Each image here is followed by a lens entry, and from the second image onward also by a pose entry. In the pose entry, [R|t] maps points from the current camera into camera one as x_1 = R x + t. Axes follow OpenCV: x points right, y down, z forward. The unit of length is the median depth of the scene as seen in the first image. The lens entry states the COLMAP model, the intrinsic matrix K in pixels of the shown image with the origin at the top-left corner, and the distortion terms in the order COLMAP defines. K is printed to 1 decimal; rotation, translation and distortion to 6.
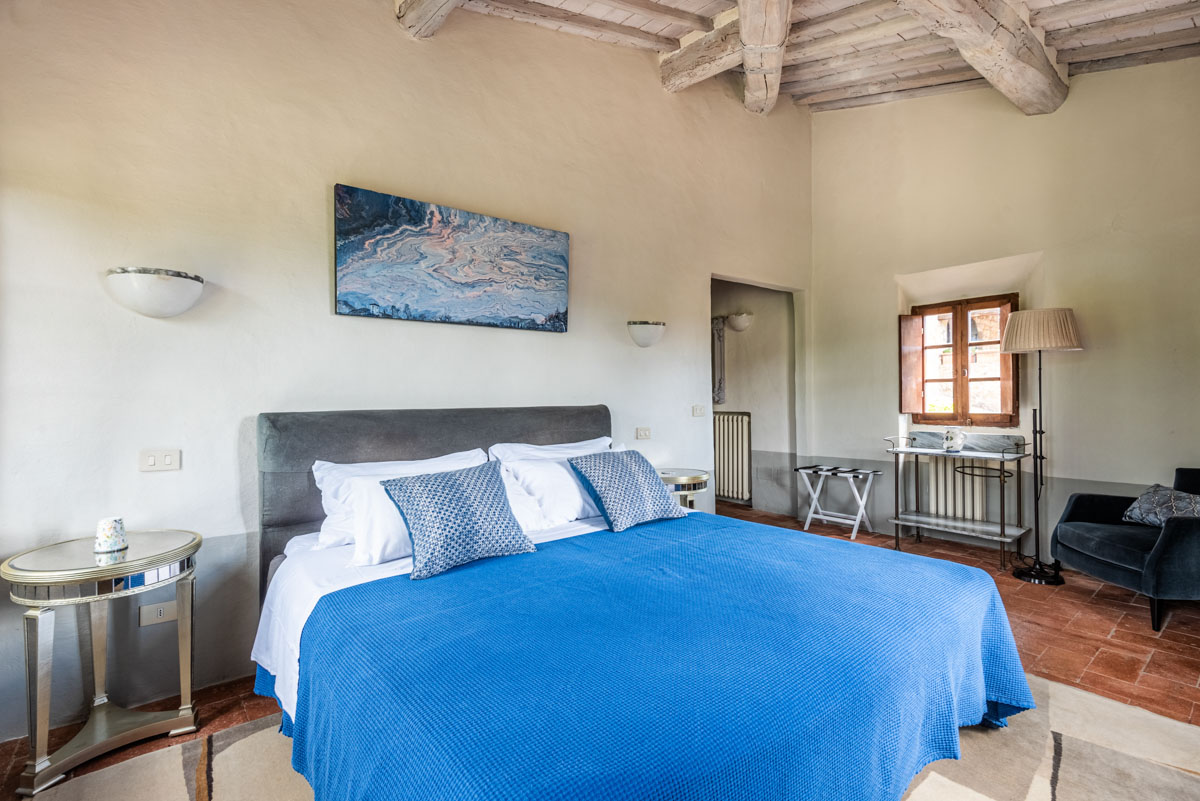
lens RADIAL K [[541.2, 0, 600.0], [0, 541.2, 400.5], [0, 0, 1]] dist [0.001057, 0.000034]
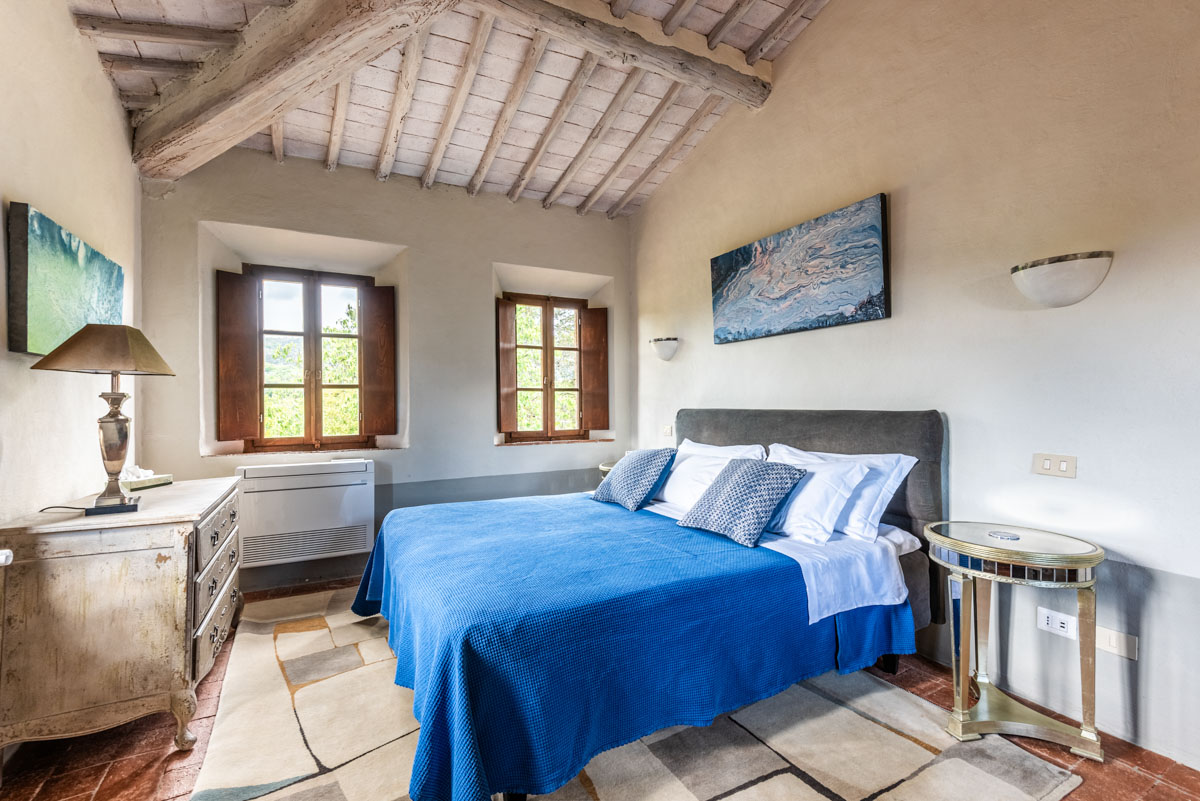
lens RADIAL K [[541.2, 0, 600.0], [0, 541.2, 400.5], [0, 0, 1]] dist [0.001057, 0.000034]
pose [[-0.194737, -0.003718, -0.980848, 0.909664], [-0.007399, 0.999970, -0.002322, -0.000358], [0.980828, 0.006805, -0.194759, 0.858532]]
